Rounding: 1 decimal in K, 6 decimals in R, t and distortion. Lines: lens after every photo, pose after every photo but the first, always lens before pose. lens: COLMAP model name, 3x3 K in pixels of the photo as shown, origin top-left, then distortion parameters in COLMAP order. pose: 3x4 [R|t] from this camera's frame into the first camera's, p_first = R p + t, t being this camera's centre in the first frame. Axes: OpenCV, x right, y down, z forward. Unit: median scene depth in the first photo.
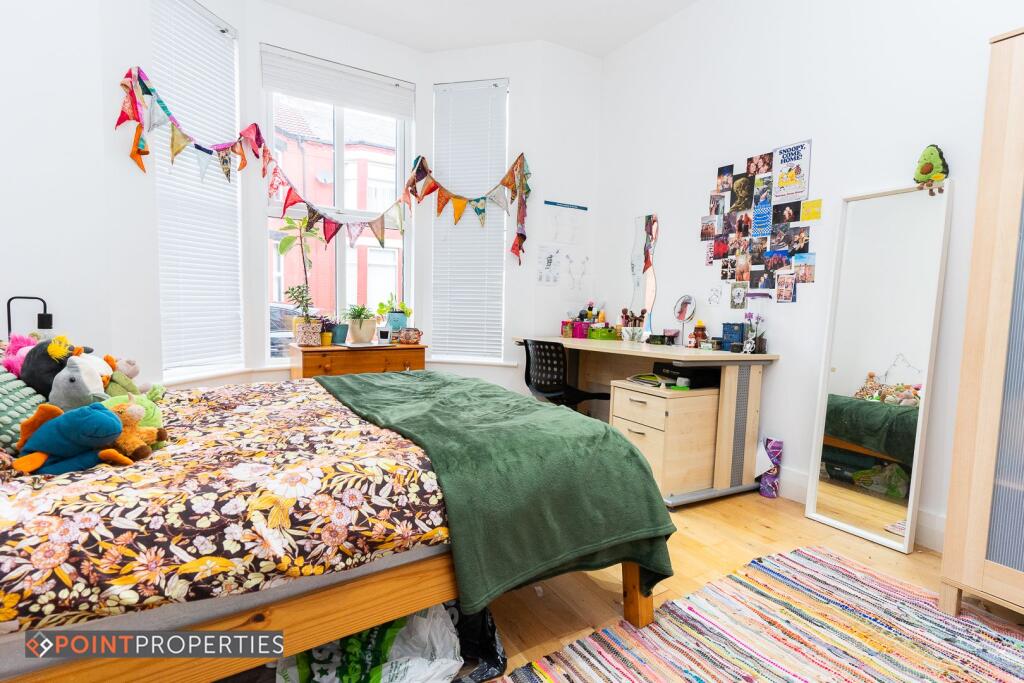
lens RADIAL K [[498.6, 0, 512.0], [0, 498.6, 341.5], [0, 0, 1]] dist [-0.000447, -0.000525]
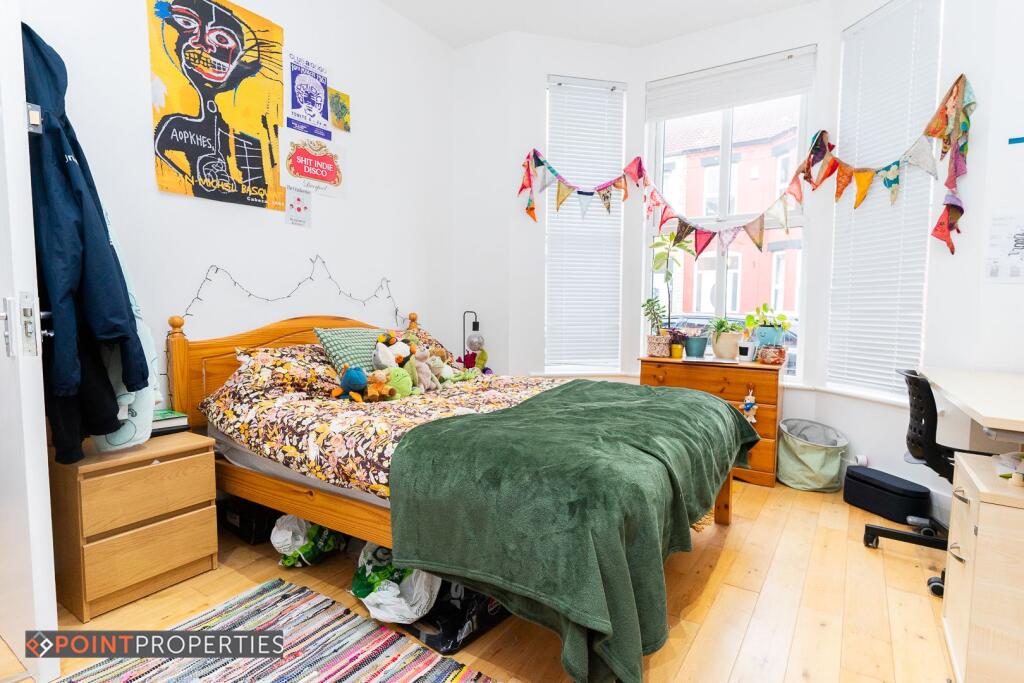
lens RADIAL K [[519.9, 0, 512.0], [0, 519.9, 341.5], [0, 0, 1]] dist [-0.000560, 0.001172]
pose [[0.421376, 0.040879, -0.905964, 0.455794], [-0.071265, 0.997387, 0.011857, -0.013617], [0.904082, 0.059567, 0.423188, 0.272580]]
